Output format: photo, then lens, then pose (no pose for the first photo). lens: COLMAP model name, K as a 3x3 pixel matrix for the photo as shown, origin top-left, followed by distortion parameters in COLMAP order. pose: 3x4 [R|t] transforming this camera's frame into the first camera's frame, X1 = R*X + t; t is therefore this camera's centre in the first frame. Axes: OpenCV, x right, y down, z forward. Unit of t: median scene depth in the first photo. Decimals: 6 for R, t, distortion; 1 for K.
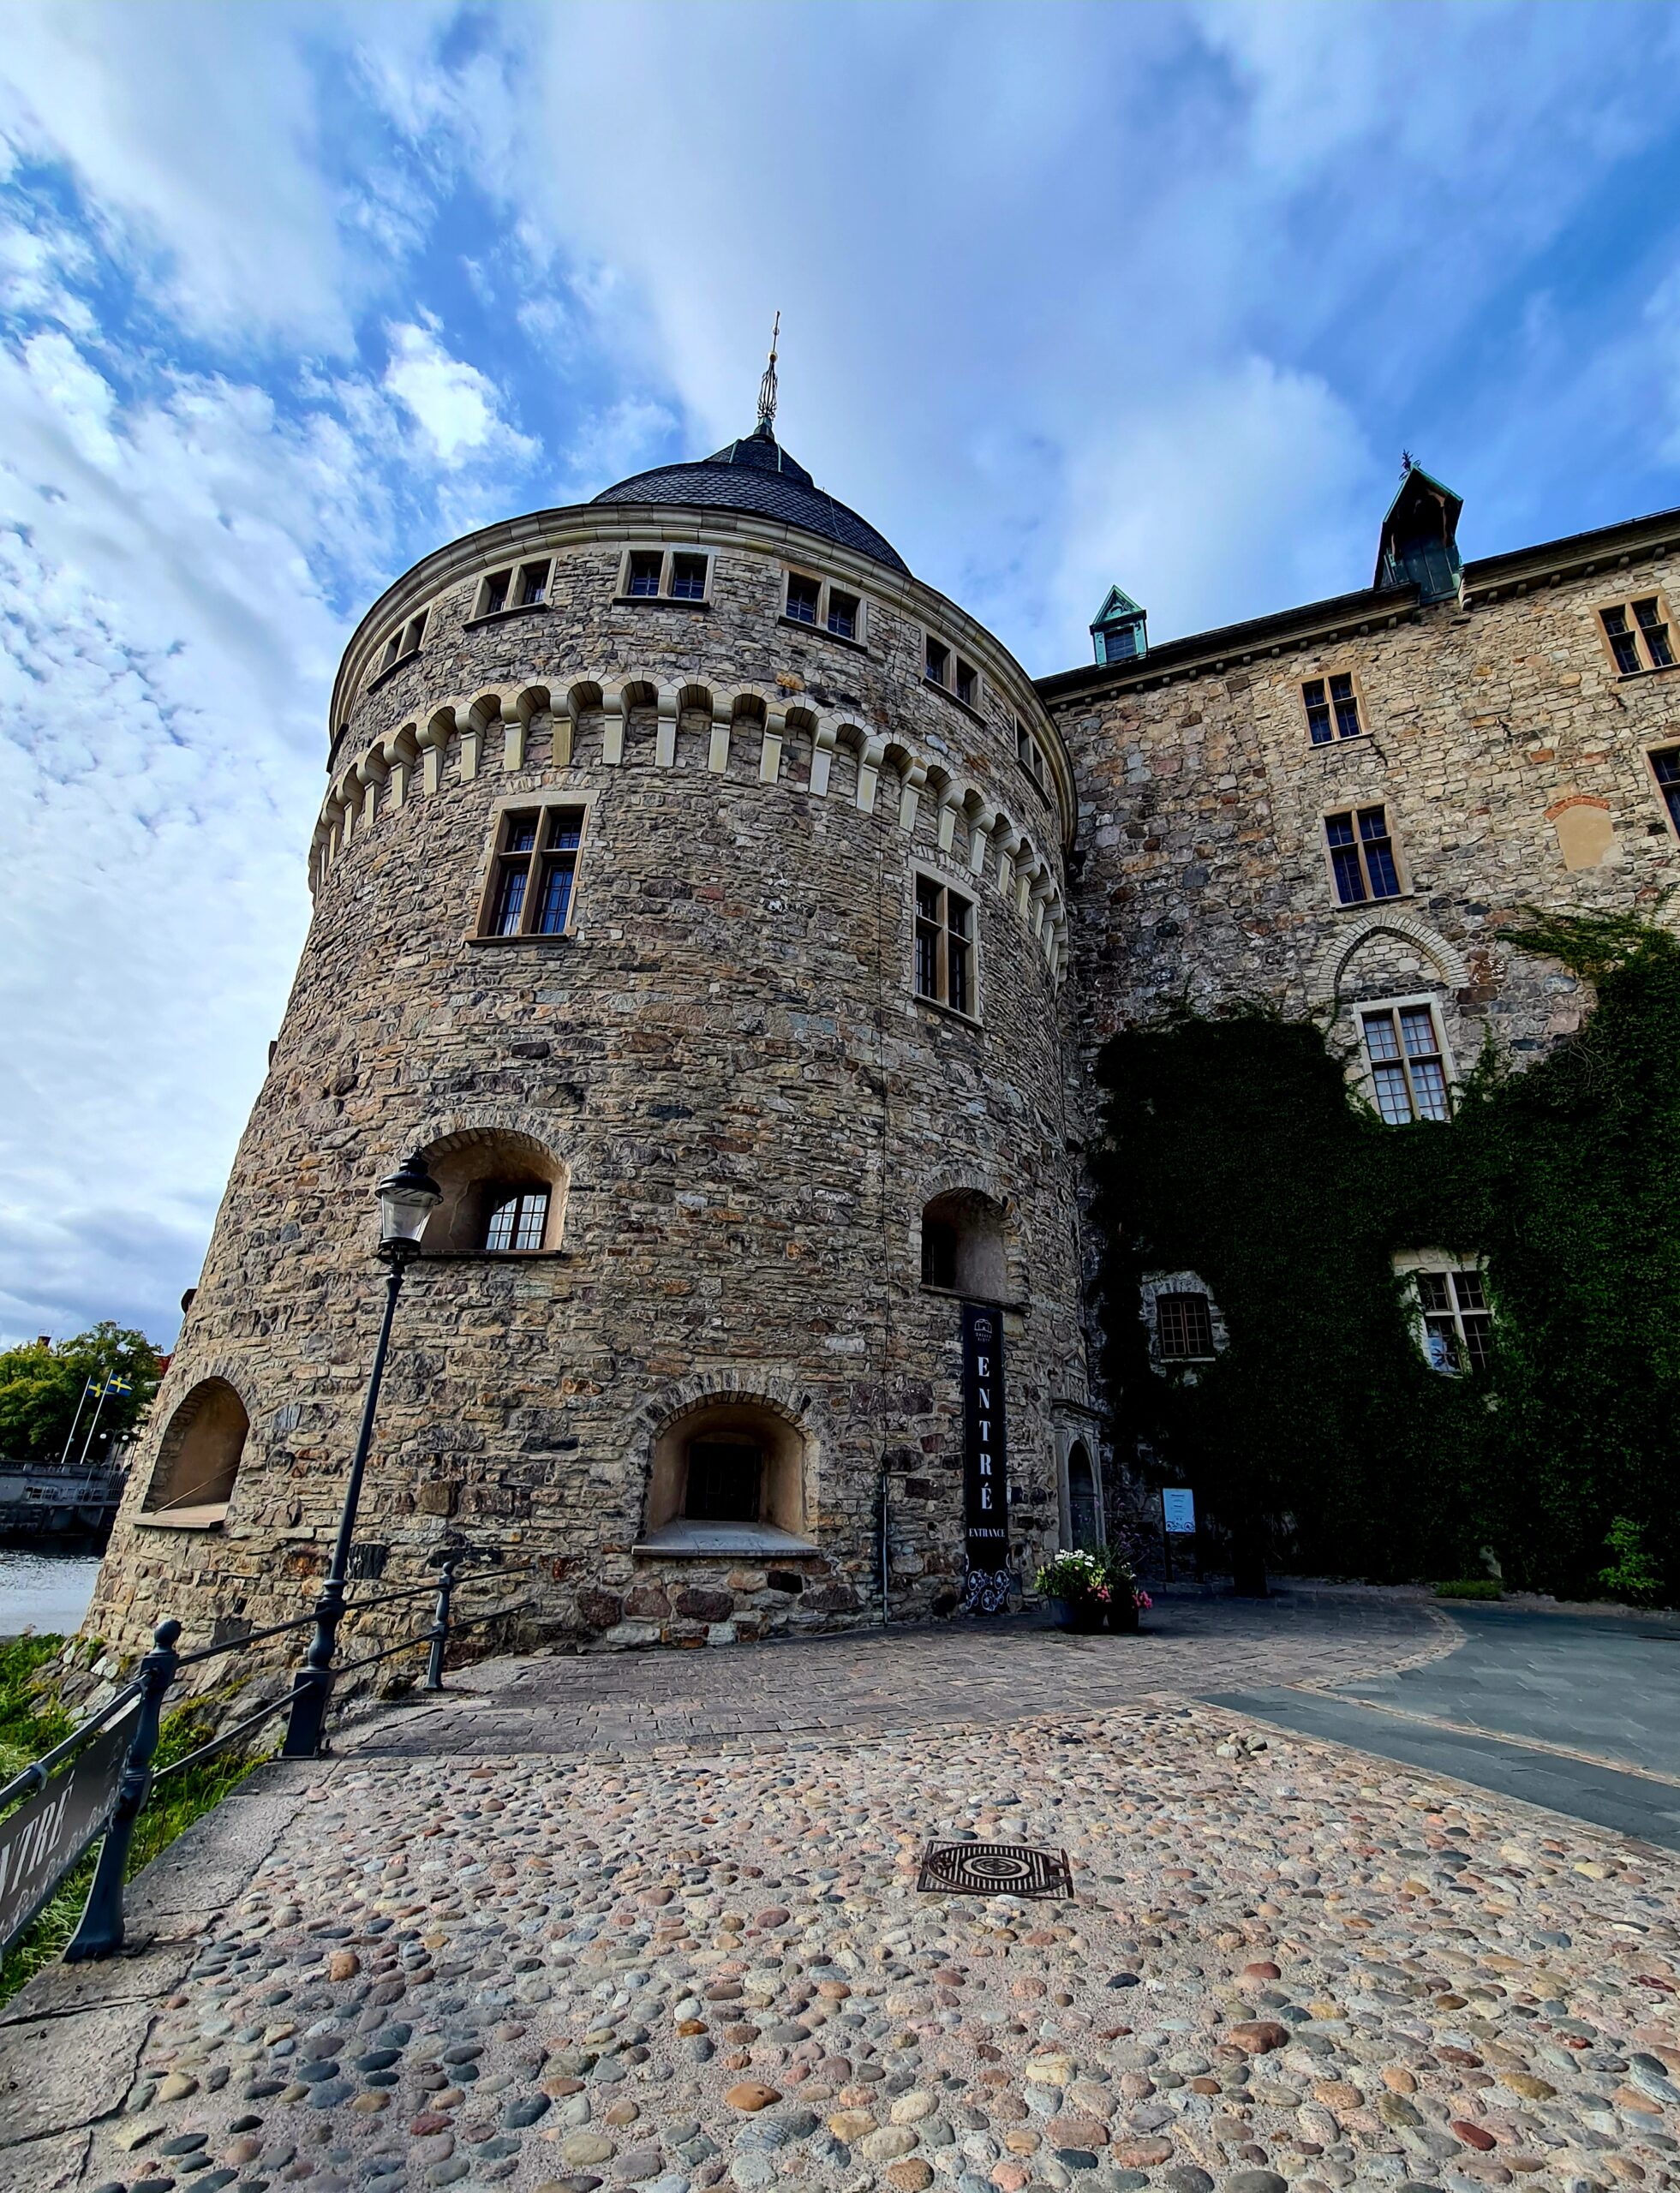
lens RADIAL K [[917.5, 0, 841.1], [0, 917.5, 1145.7], [0, 0, 1]] dist [0.000669, -0.000476]
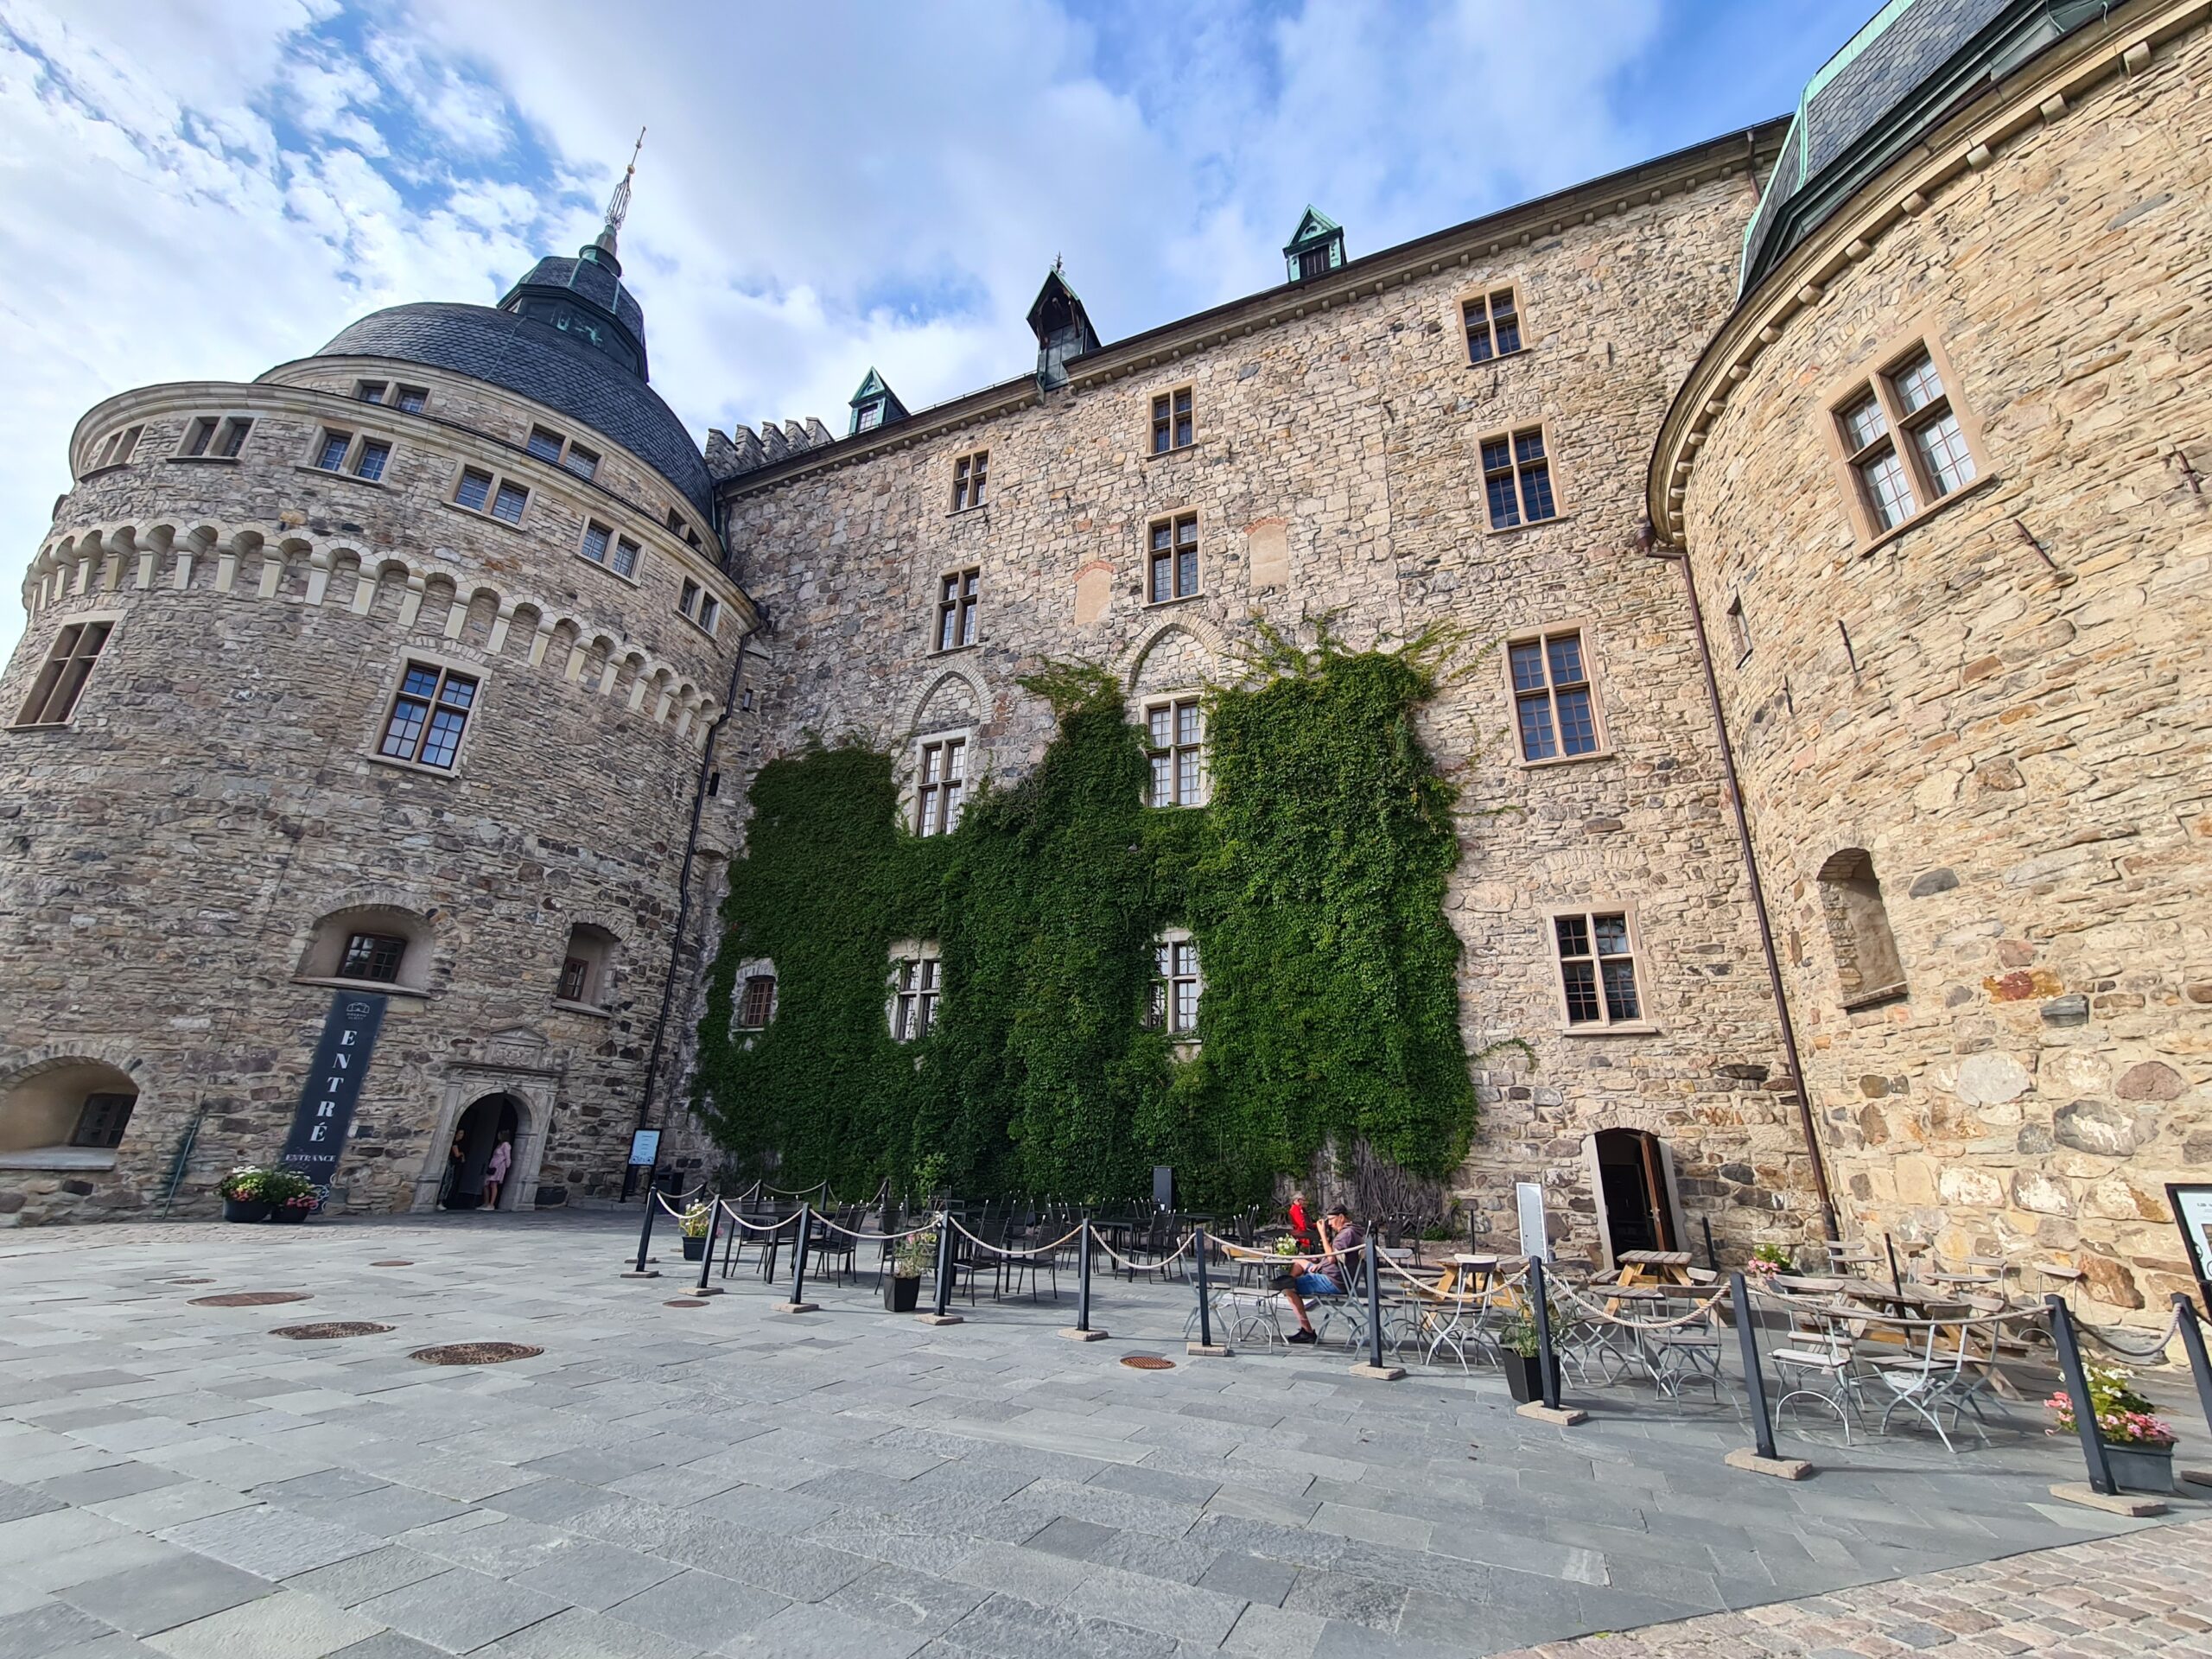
lens RADIAL K [[887.5, 0, 1106.0], [0, 887.5, 829.5], [0, 0, 1]] dist [-0.000935, -0.000812]
pose [[0.998950, -0.013862, -0.043666, 1.113205], [0.014484, 0.999798, 0.013964, -0.058224], [0.043464, -0.014582, 0.998949, -0.215087]]
